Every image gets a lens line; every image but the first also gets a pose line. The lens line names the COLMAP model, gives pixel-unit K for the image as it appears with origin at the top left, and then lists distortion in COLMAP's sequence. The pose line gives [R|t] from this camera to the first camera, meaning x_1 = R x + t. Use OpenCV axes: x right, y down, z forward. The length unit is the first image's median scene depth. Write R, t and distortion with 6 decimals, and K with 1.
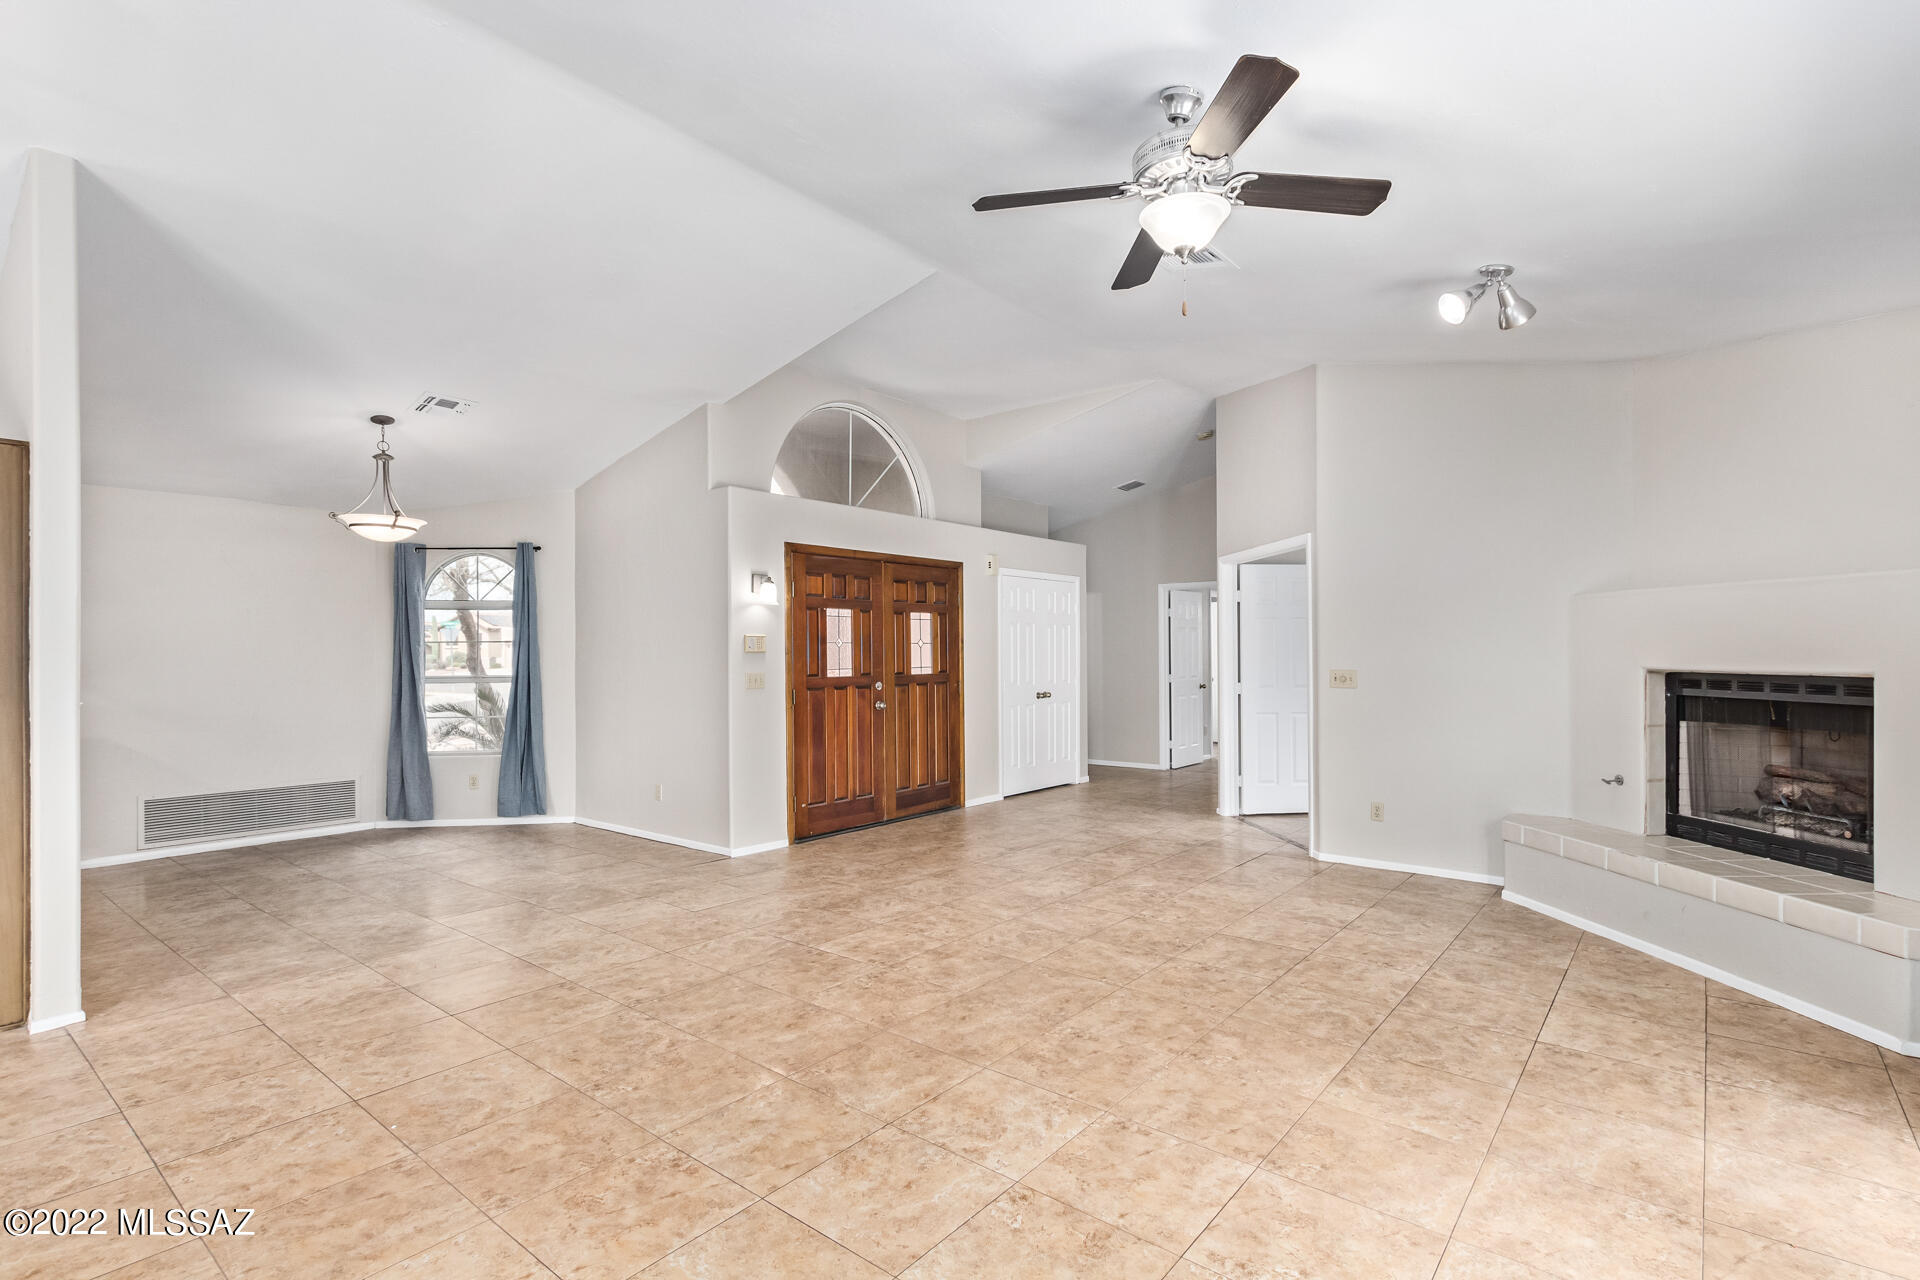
lens RADIAL K [[927.5, 0, 965.6], [0, 927.5, 647.0], [0, 0, 1]] dist [0.012241, -0.001909]
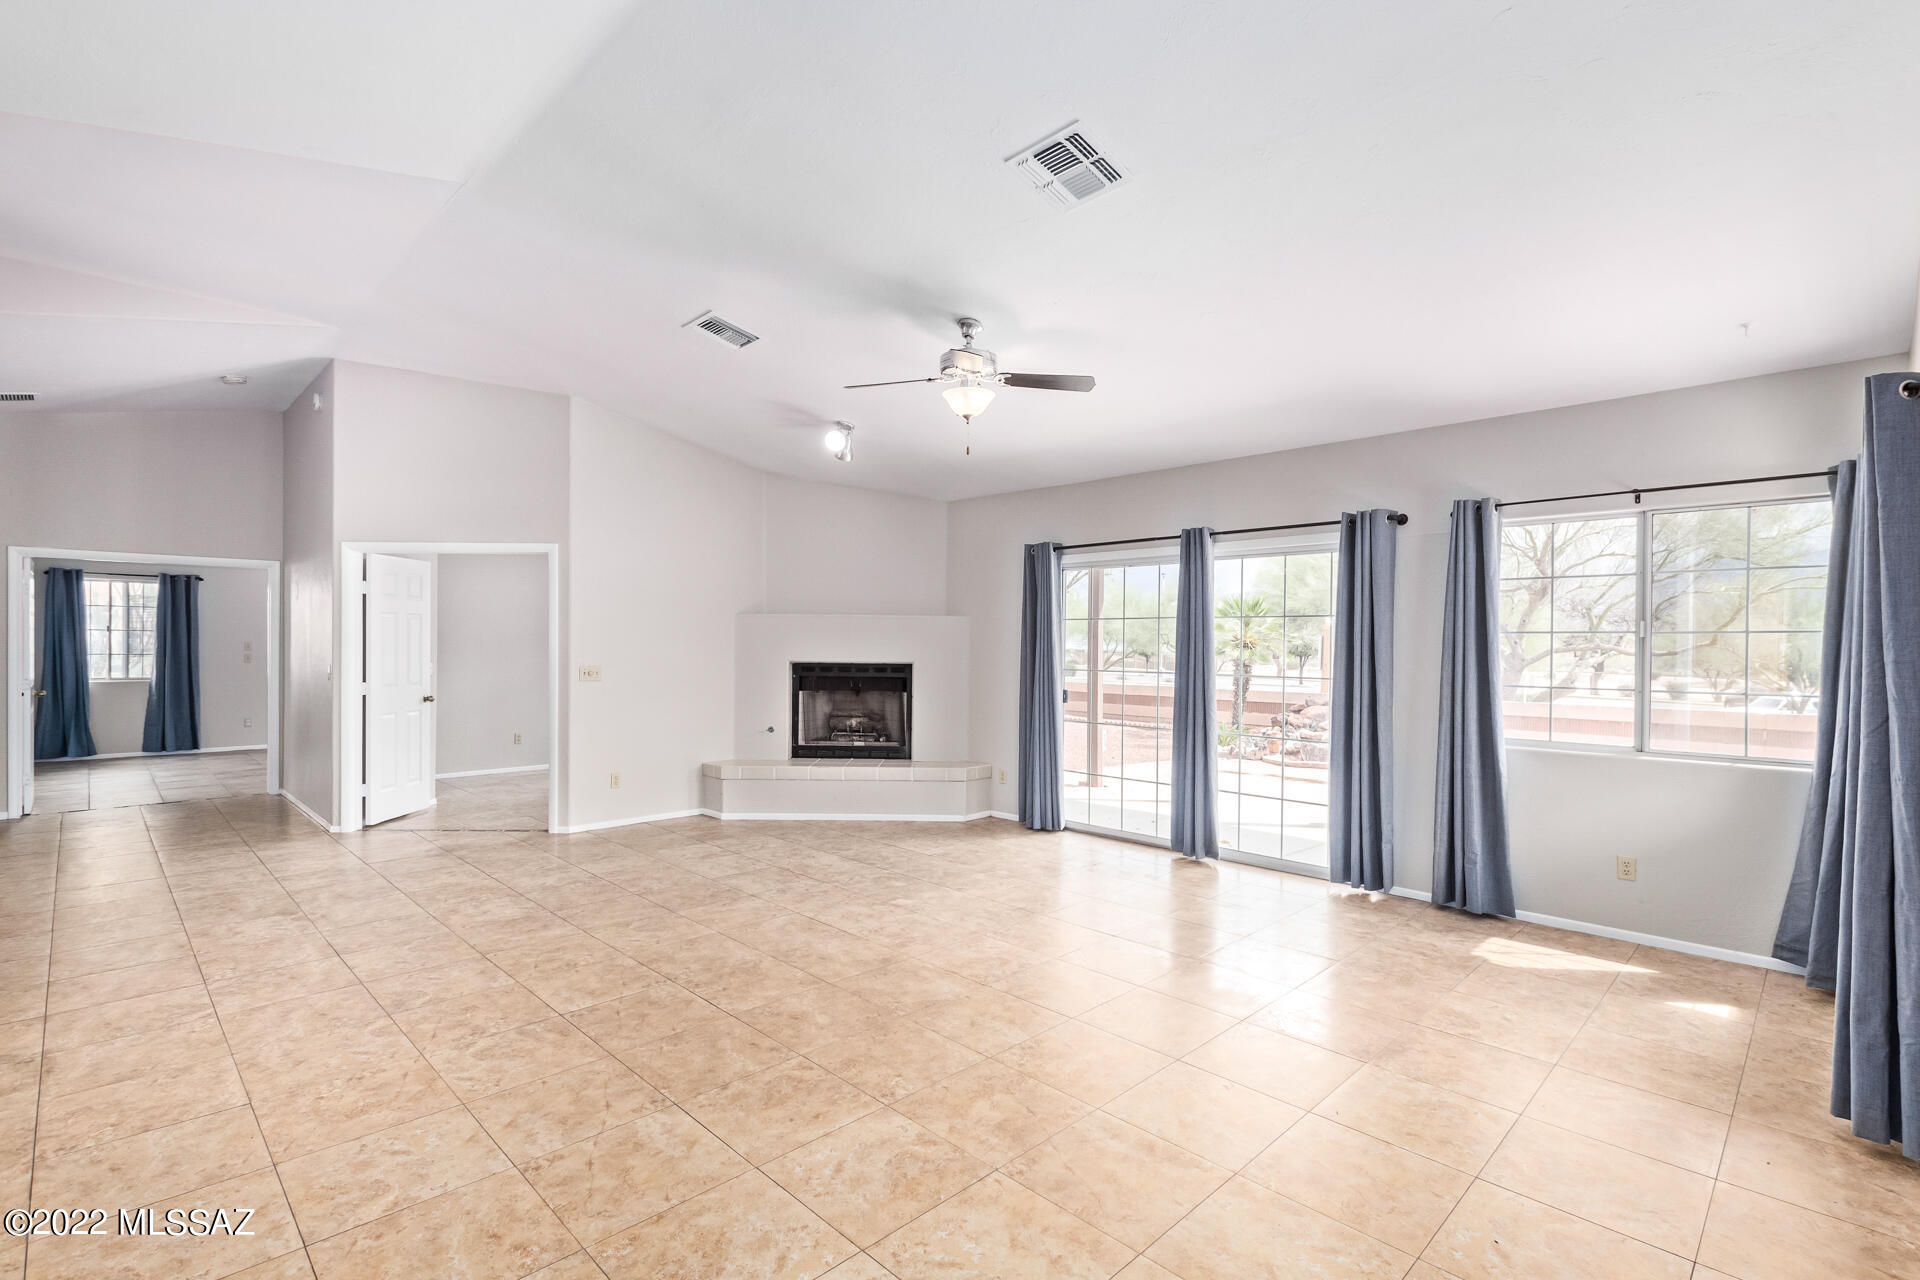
lens RADIAL K [[876.4, 0, 976.2], [0, 876.4, 653.1], [0, 0, 1]] dist [0.004184, -0.001633]
pose [[0.095556, -0.006095, 0.995405, -0.877861], [-0.010495, 0.999920, 0.007131, -0.007698], [-0.995369, -0.011128, 0.095484, 0.543728]]
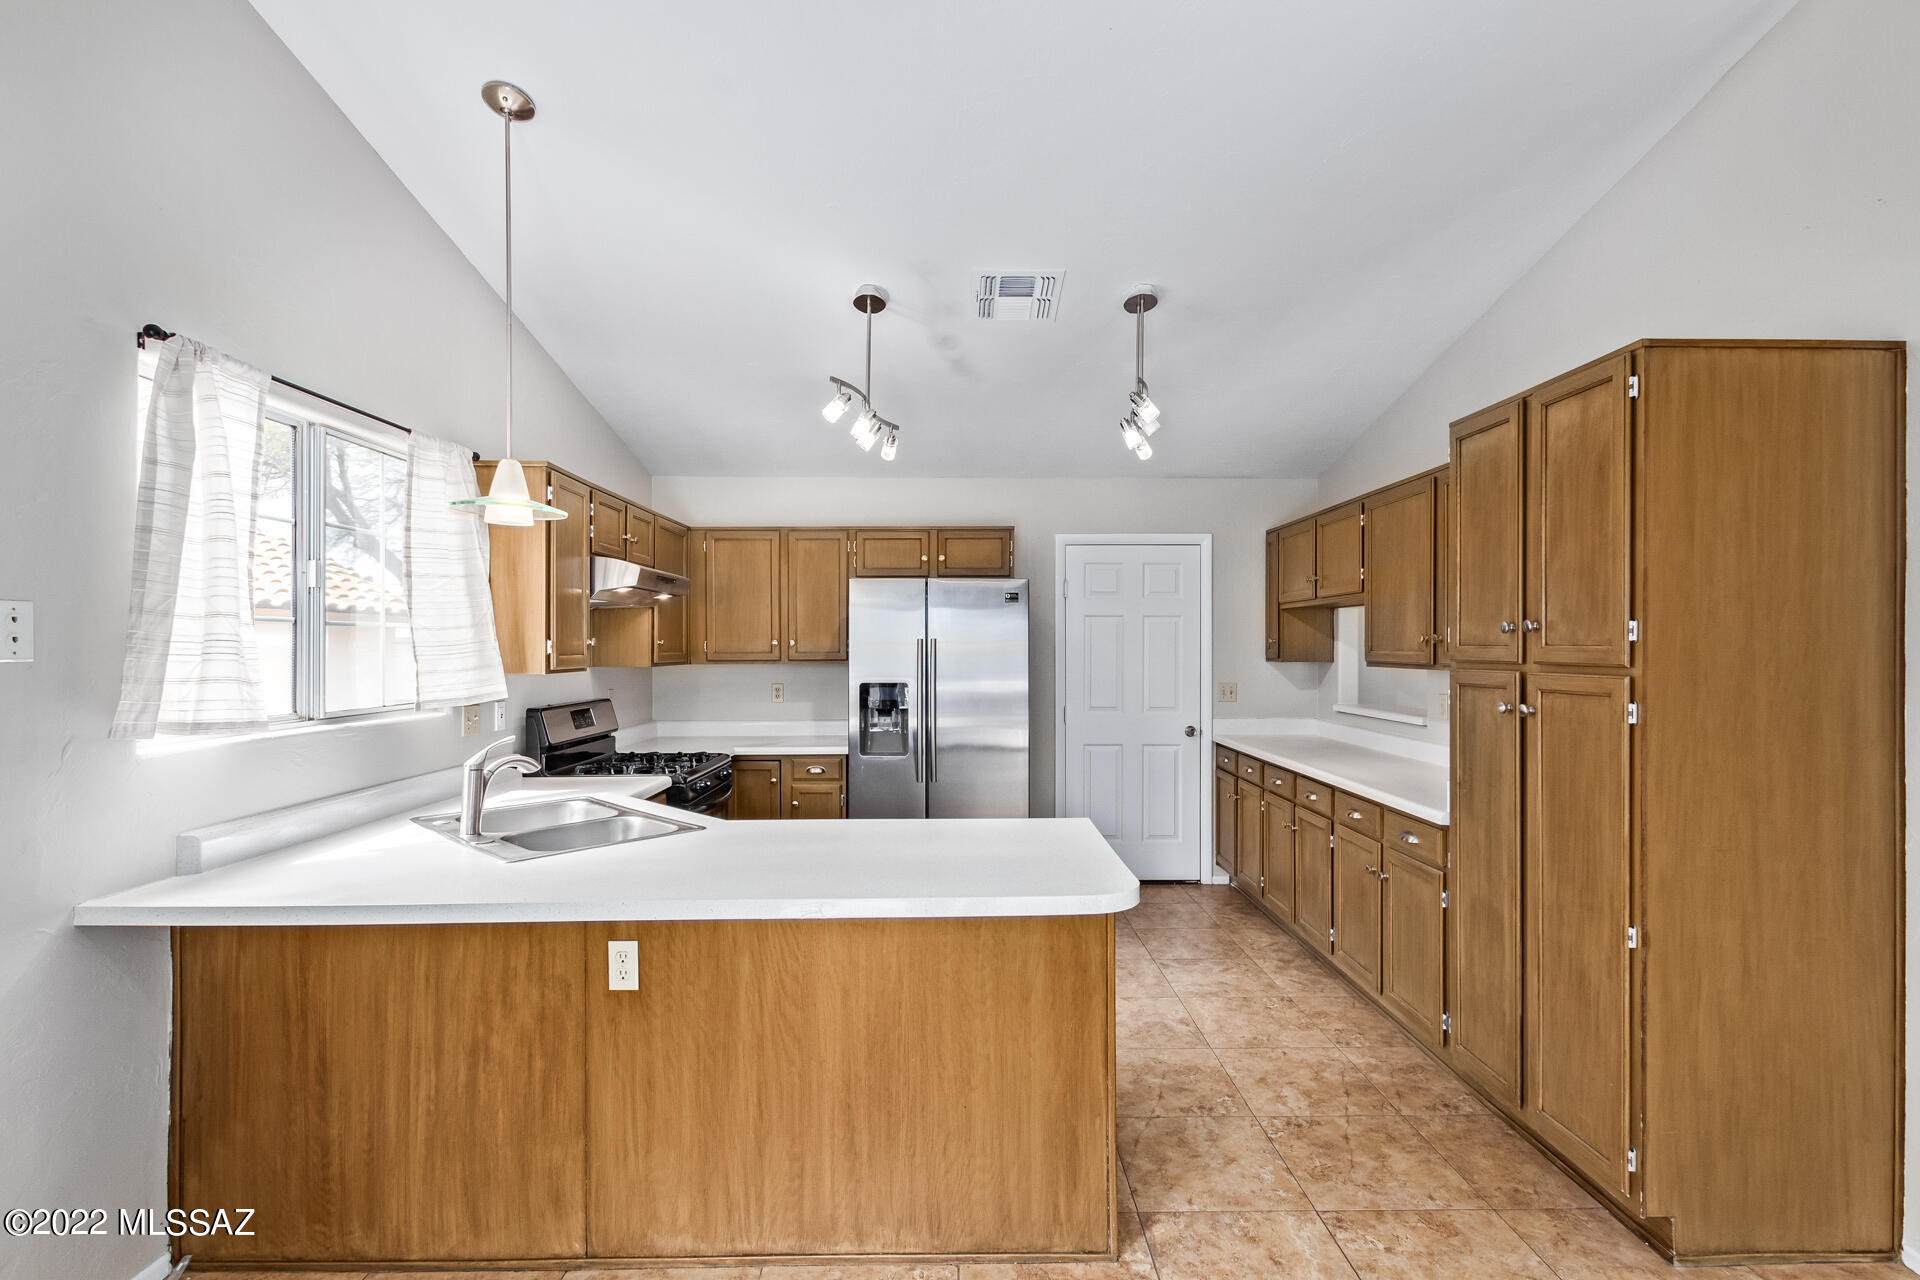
lens RADIAL K [[876.4, 0, 960.4], [0, 876.4, 656.1], [0, 0, 1]] dist [0.004184, -0.001633]
pose [[0.636219, 0.011846, -0.771418, -0.743673], [0.001736, 0.999858, 0.016786, -0.013905], [0.771507, -0.012019, 0.636107, 0.102312]]
